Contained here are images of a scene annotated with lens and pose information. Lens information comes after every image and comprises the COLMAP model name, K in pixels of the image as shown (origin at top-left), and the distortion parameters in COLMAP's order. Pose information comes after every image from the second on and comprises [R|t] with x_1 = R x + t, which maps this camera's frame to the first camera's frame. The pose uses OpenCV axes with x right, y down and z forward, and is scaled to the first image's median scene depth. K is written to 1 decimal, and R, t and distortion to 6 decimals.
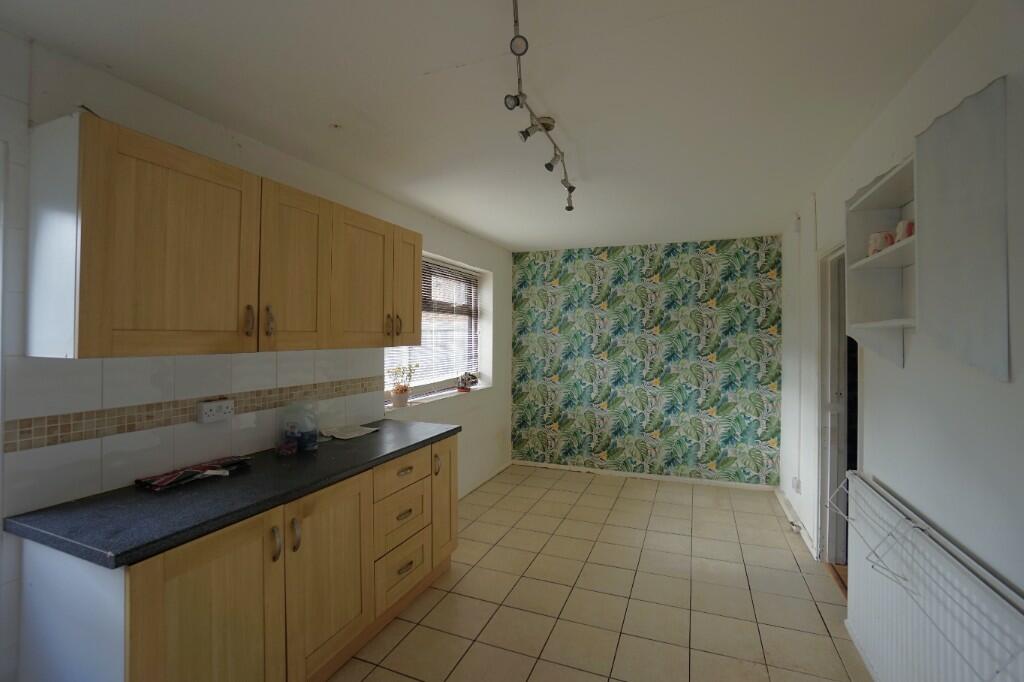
lens RADIAL K [[459.3, 0, 493.3], [0, 459.3, 332.9], [0, 0, 1]] dist [0.000259, 0.000785]
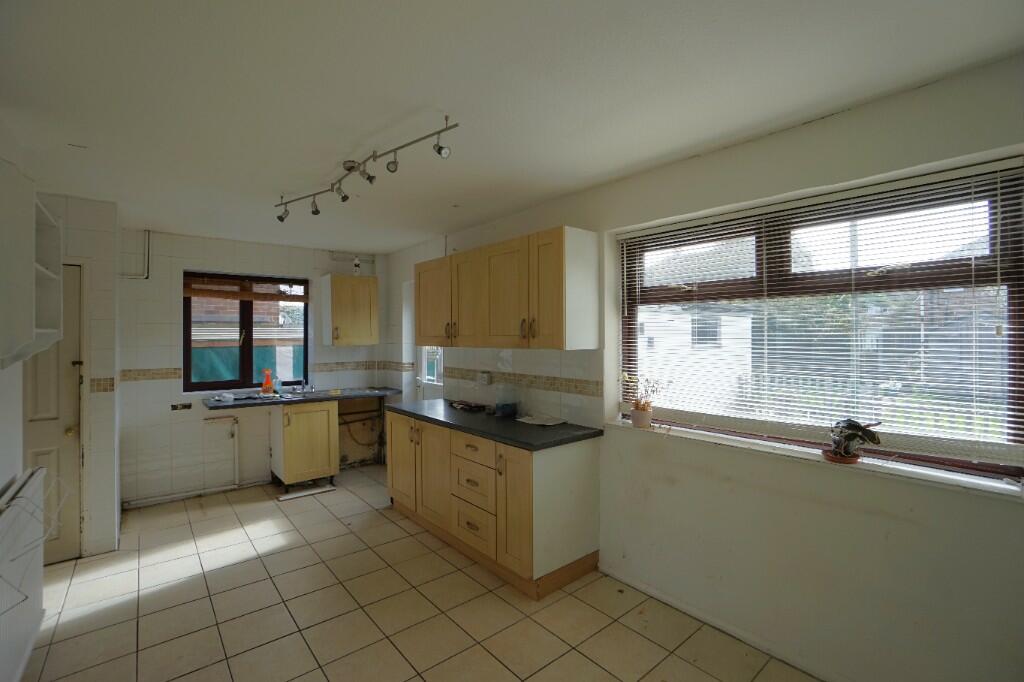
lens RADIAL K [[459.3, 0, 493.3], [0, 459.3, 332.9], [0, 0, 1]] dist [0.000259, 0.000785]
pose [[-0.466898, -0.004372, -0.884300, 0.877111], [0.011263, 0.999877, -0.010890, 0.004818], [0.884240, -0.015045, -0.466791, 1.630569]]
